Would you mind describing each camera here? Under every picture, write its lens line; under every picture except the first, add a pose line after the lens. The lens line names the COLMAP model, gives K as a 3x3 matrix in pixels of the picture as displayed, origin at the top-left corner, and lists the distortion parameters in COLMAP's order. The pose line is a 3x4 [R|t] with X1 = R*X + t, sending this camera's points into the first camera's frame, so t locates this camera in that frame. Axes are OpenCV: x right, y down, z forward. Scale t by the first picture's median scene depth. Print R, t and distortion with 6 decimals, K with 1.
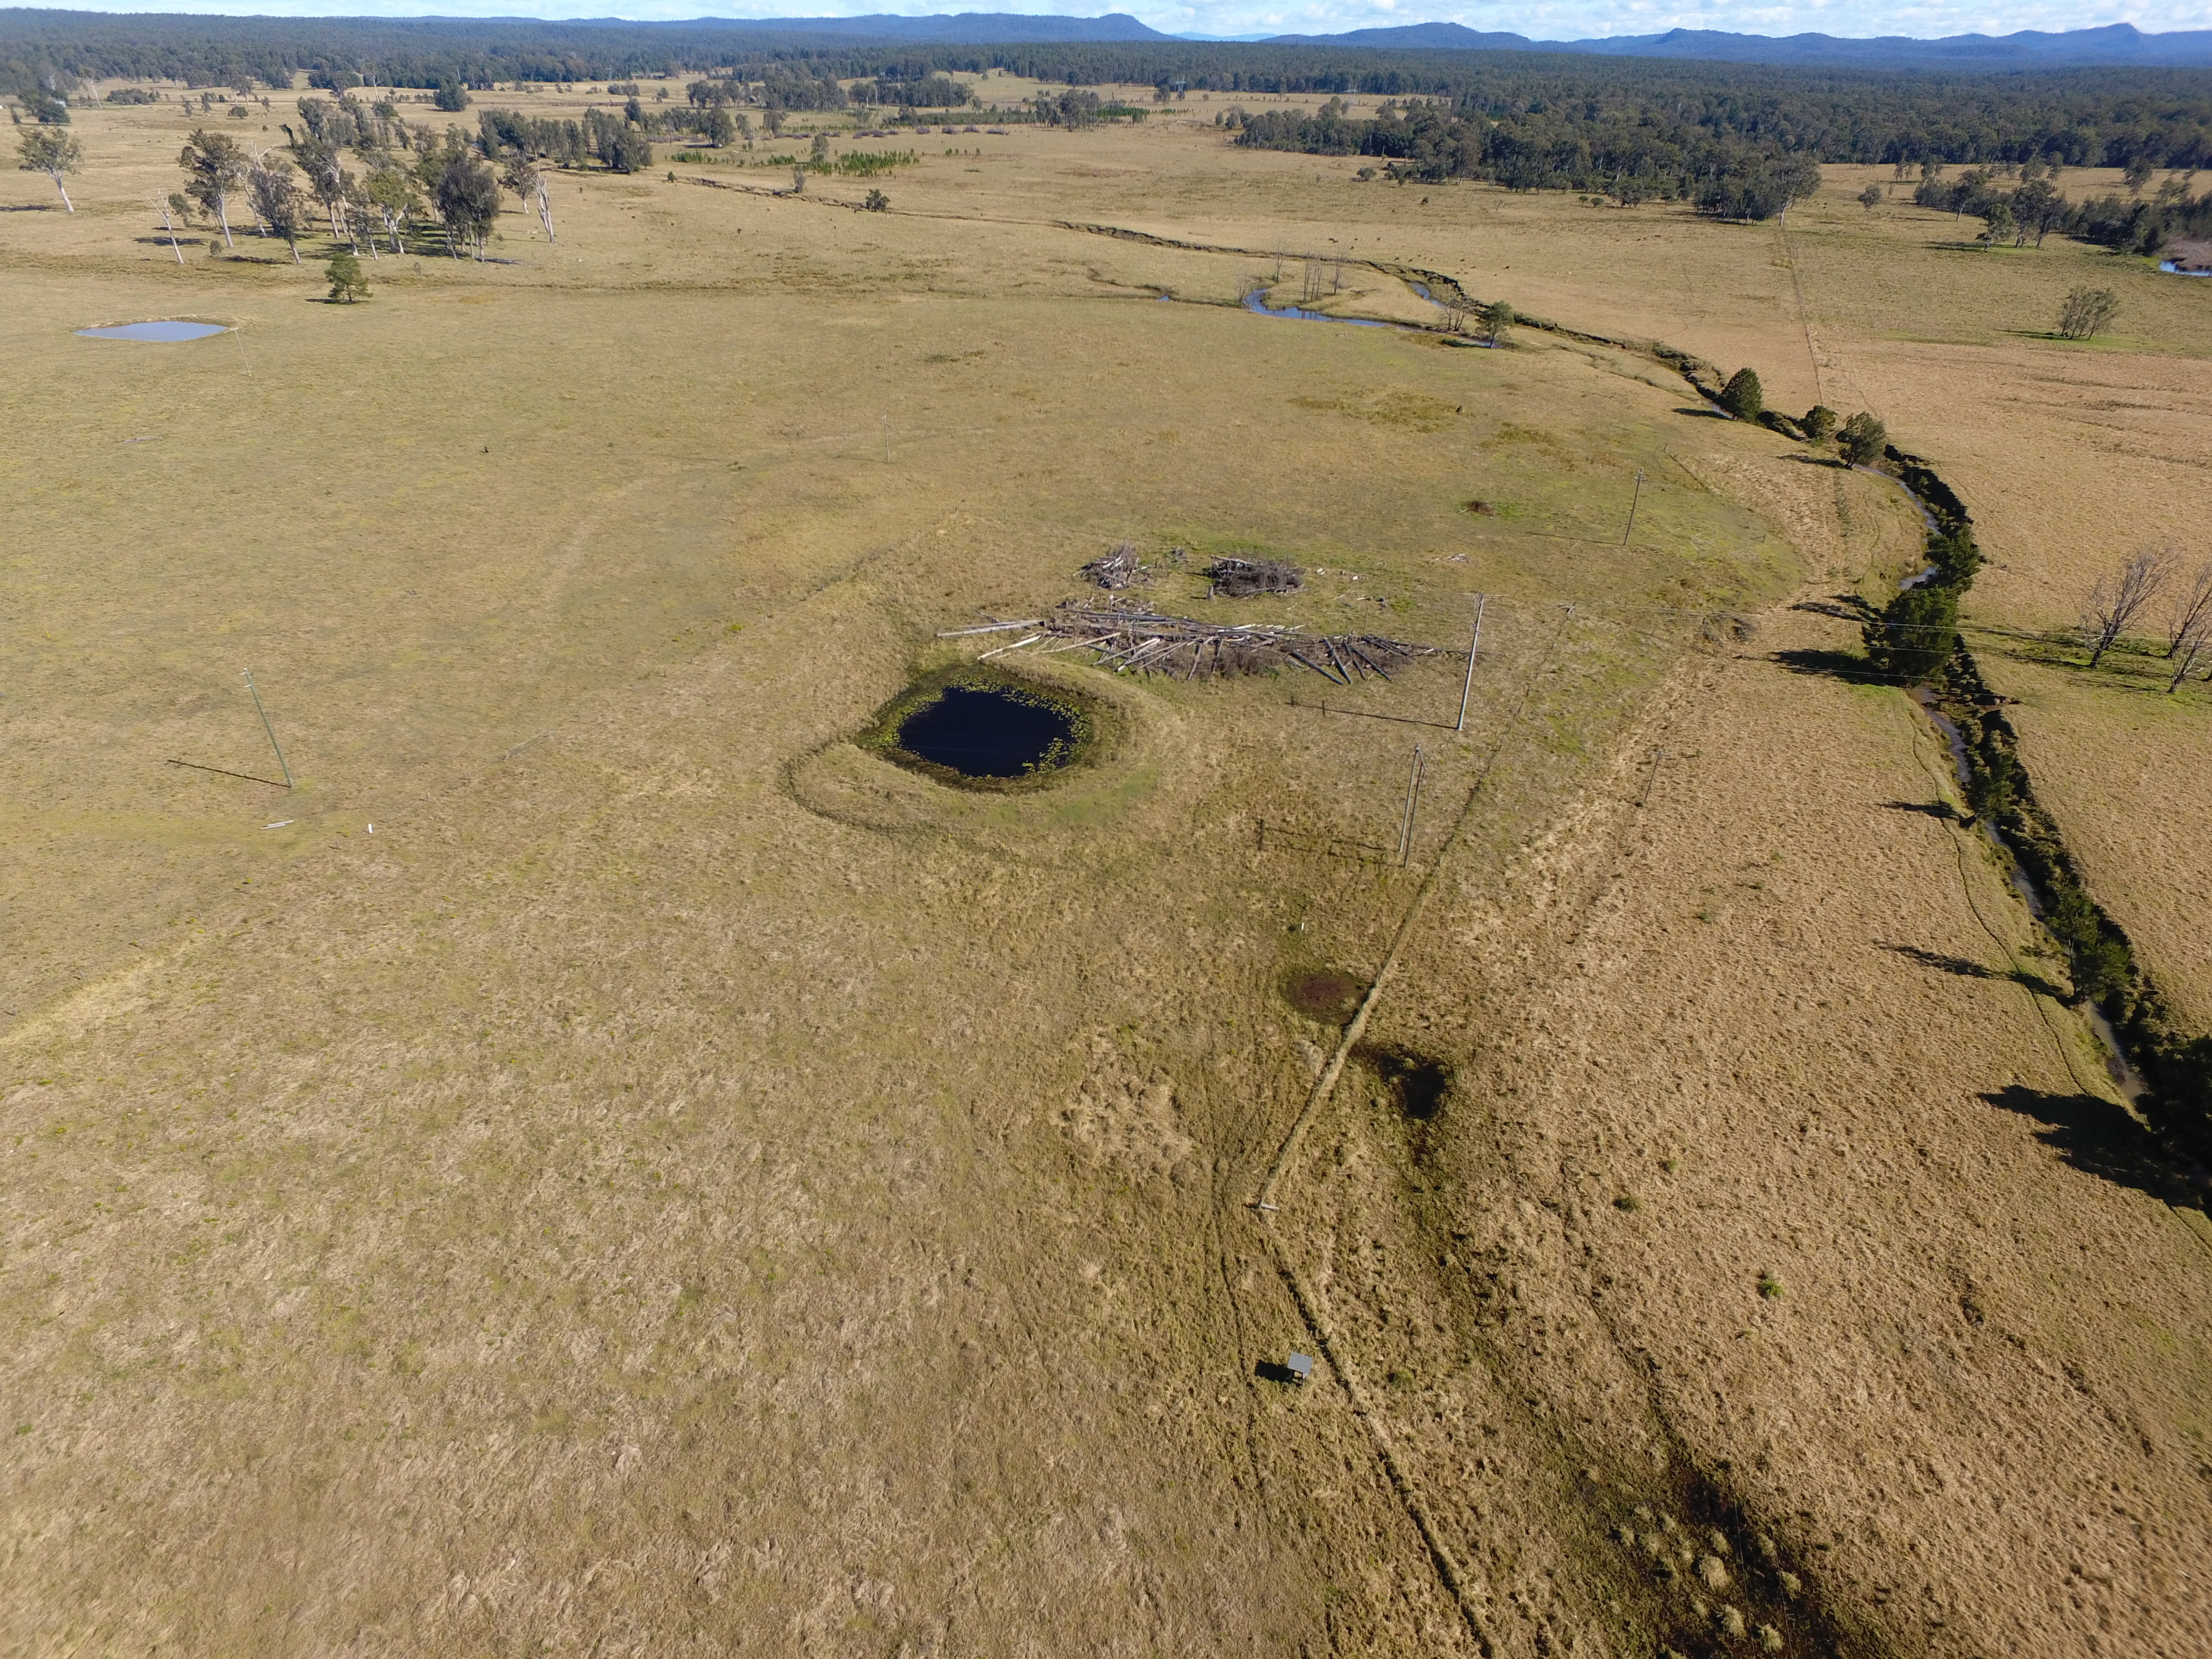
lens RADIAL K [[1282.3, 0, 1099.8], [0, 1282.3, 831.8], [0, 0, 1]] dist [-0.015284, 0.014114]
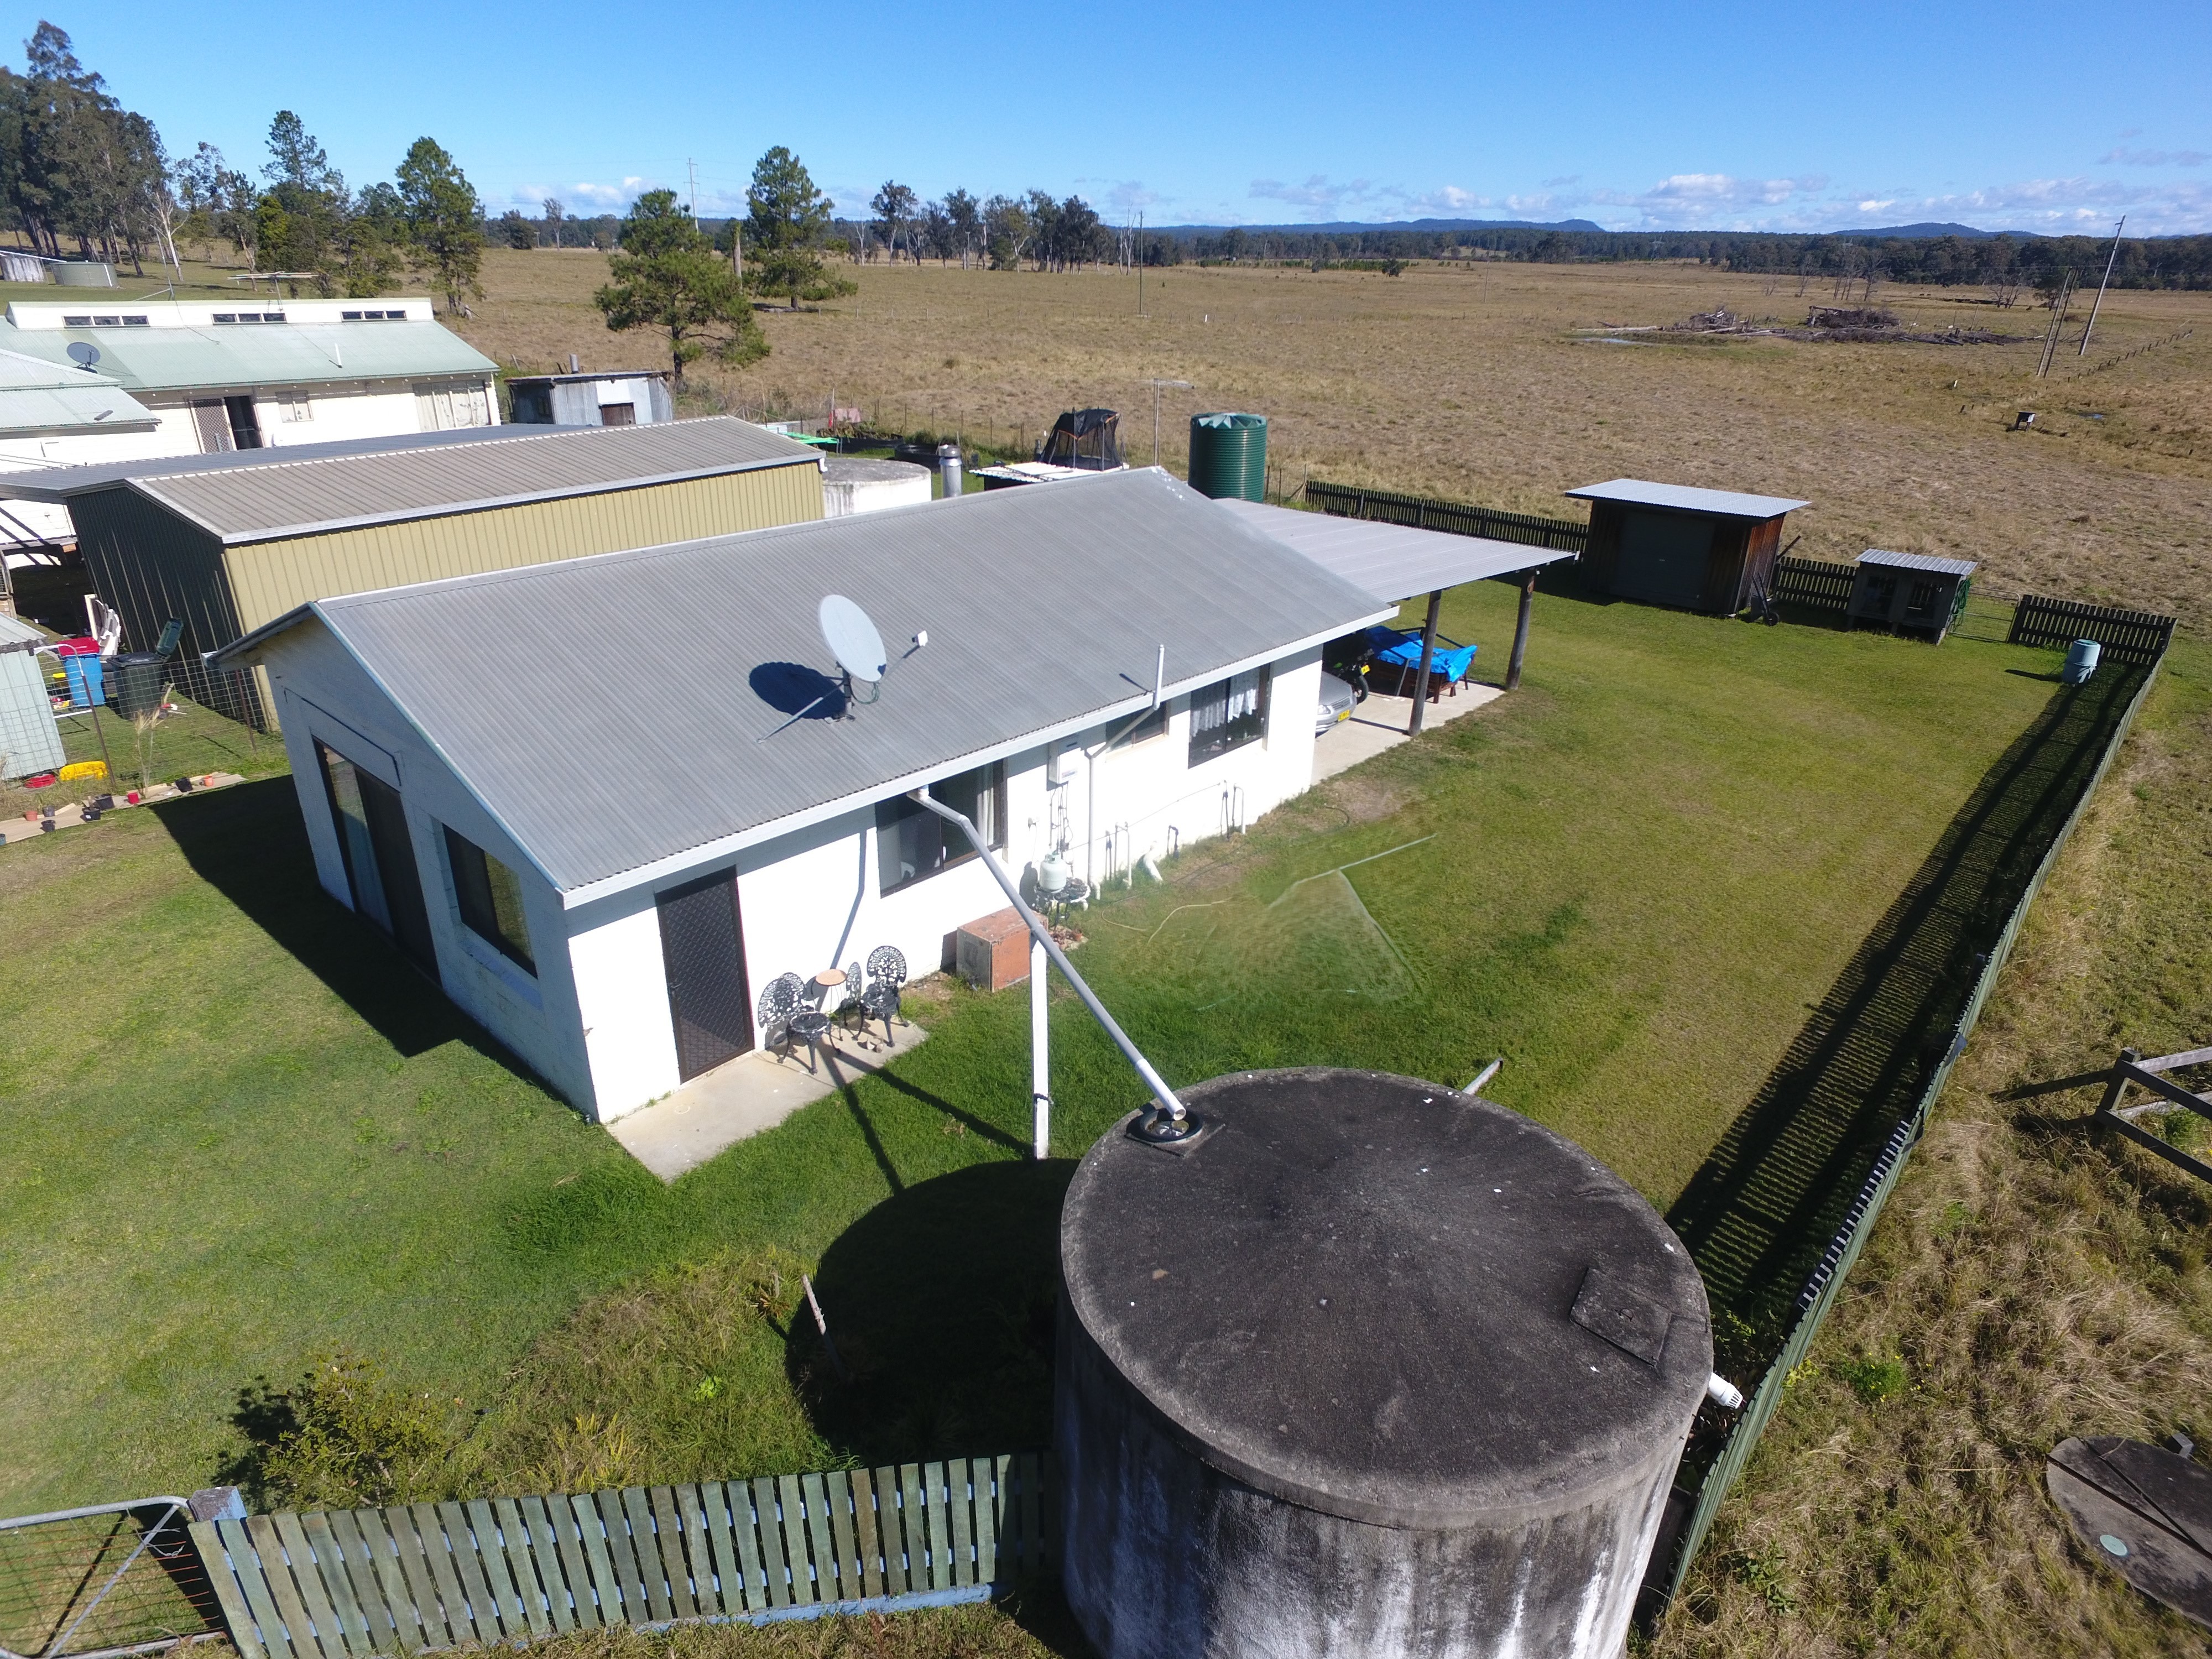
lens RADIAL K [[1282.3, 0, 1097.9], [0, 1282.3, 824.3], [0, 0, 1]] dist [-0.015284, 0.014114]
pose [[0.950890, 0.125568, -0.282914, -0.048186], [-0.161335, 0.981104, -0.106803, 0.162214], [0.264157, 0.147202, 0.953180, -0.068166]]
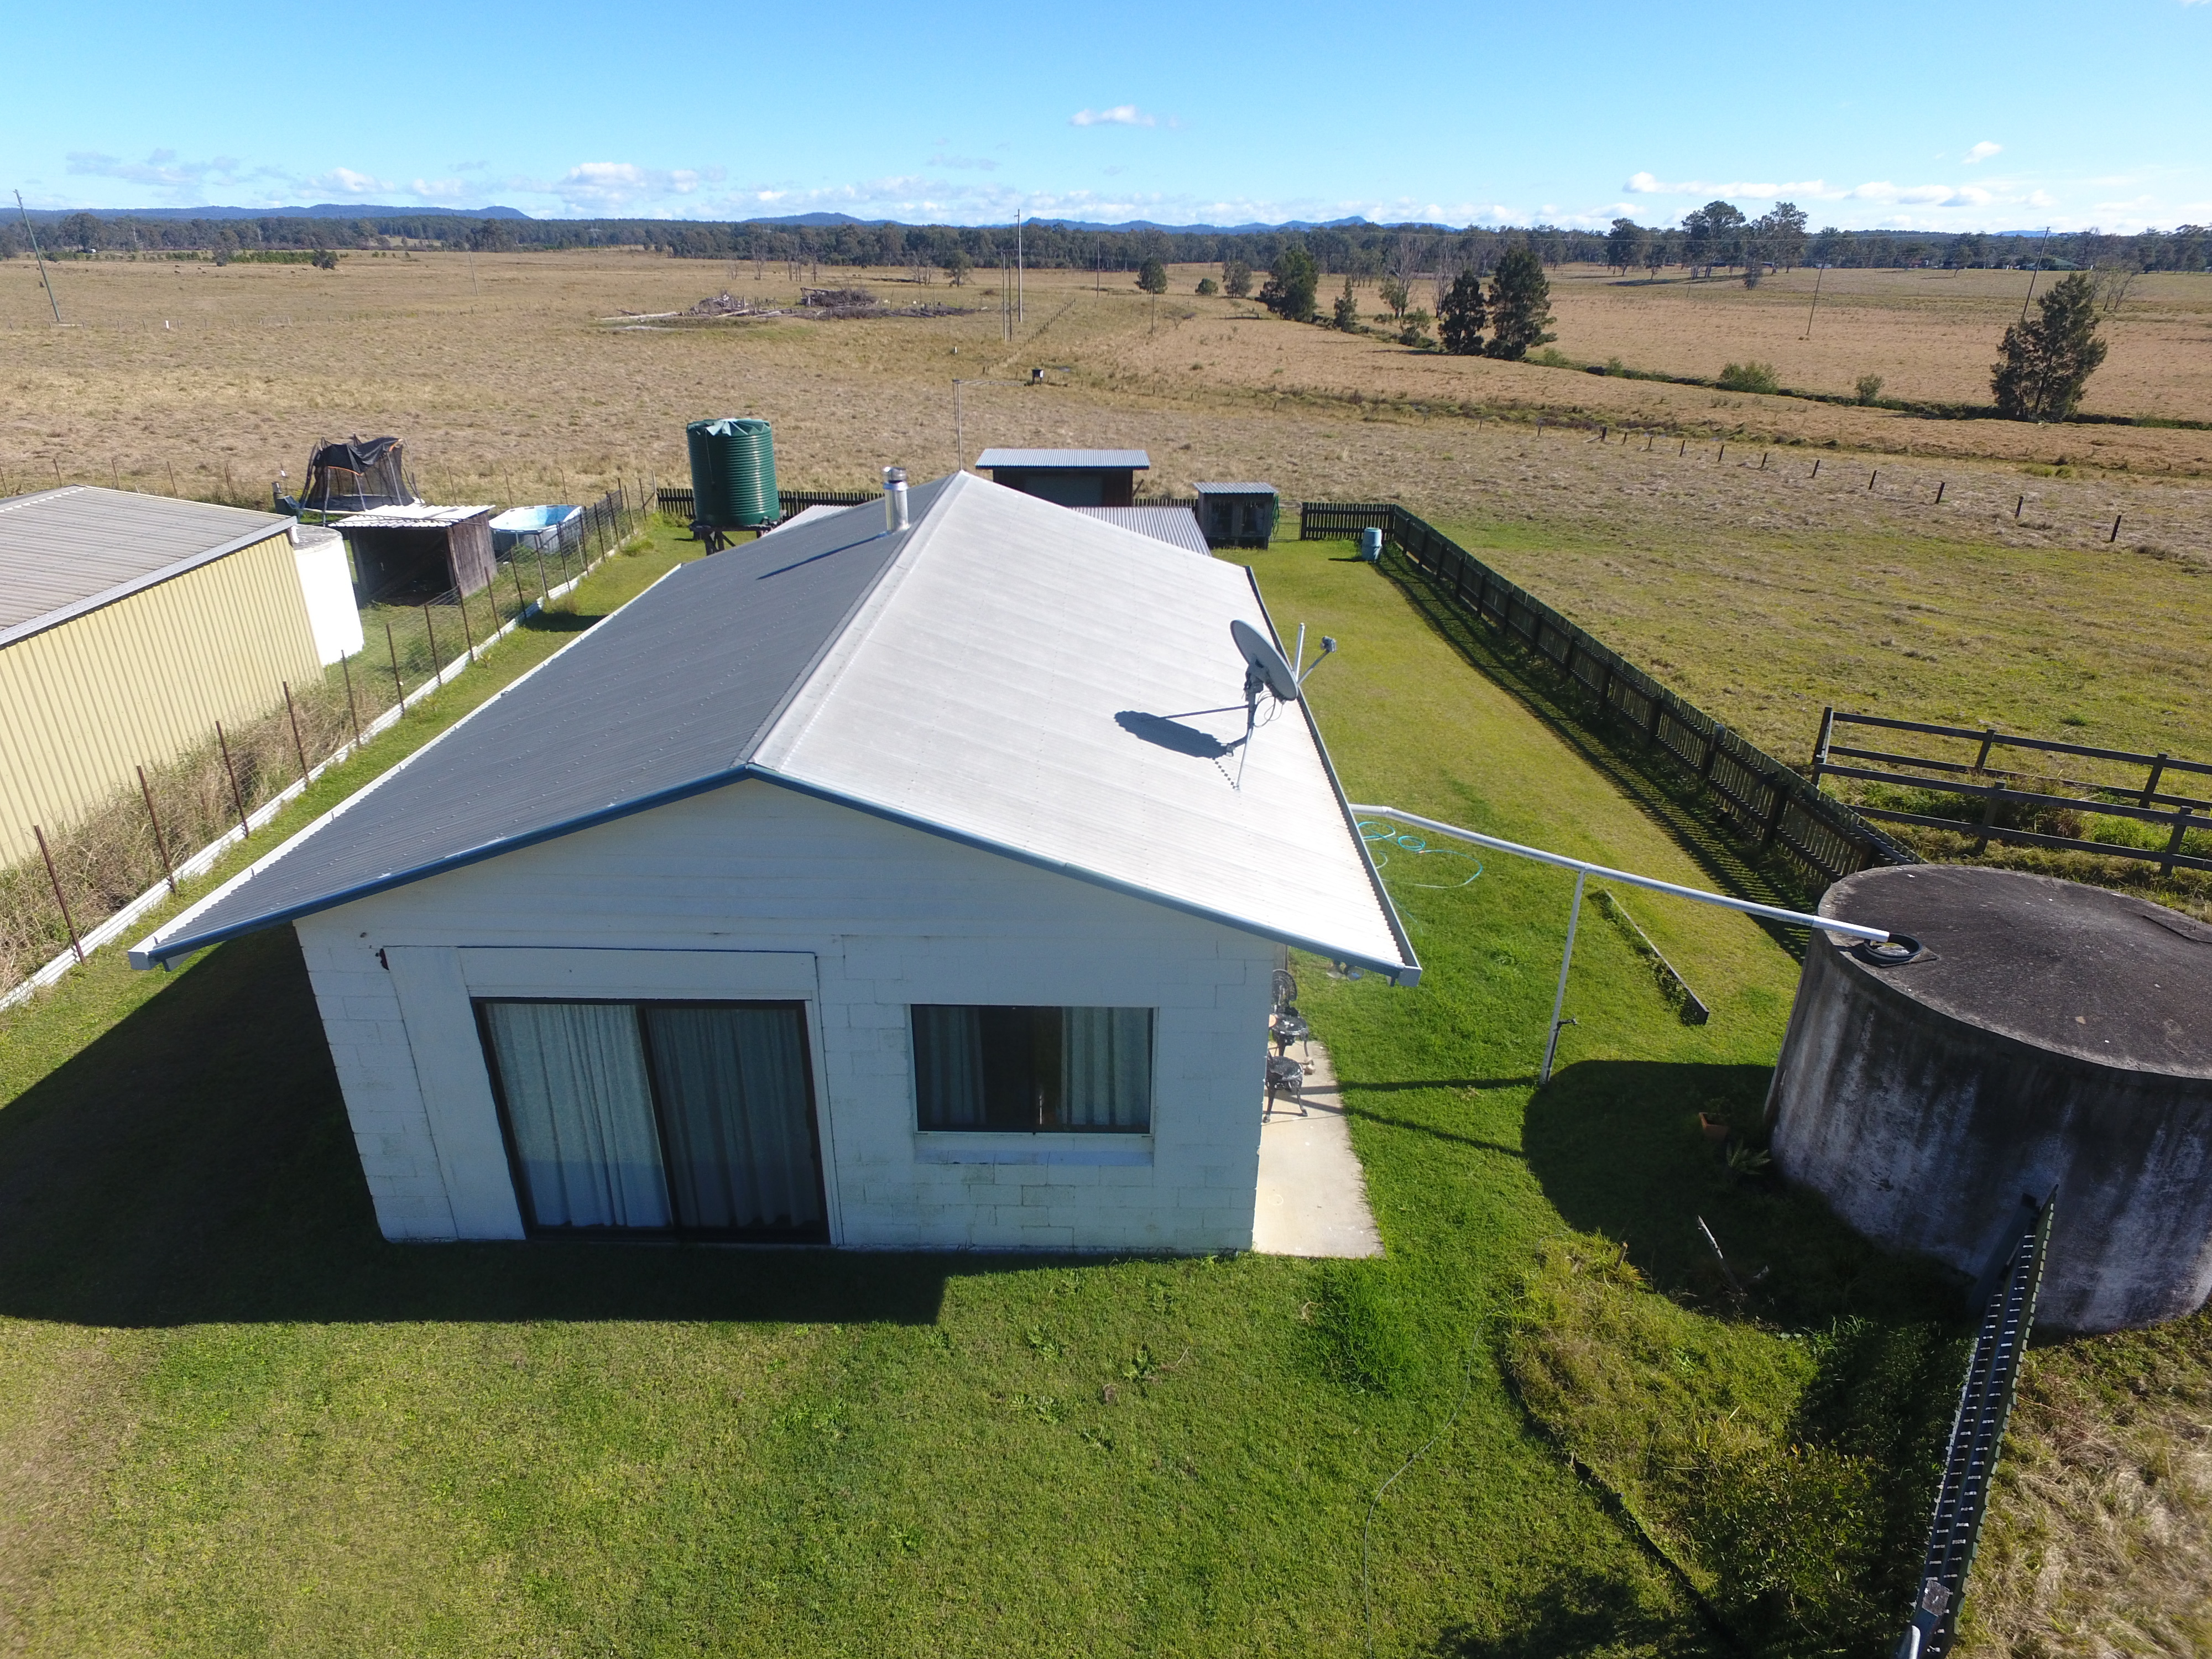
lens RADIAL K [[1282.3, 0, 1098.9], [0, 1282.3, 827.2], [0, 0, 1]] dist [-0.015284, 0.014114]
pose [[0.916039, -0.172200, 0.362242, -0.066702], [0.214196, 0.973604, -0.078835, 0.161271], [-0.339105, 0.149807, 0.928744, -0.067049]]
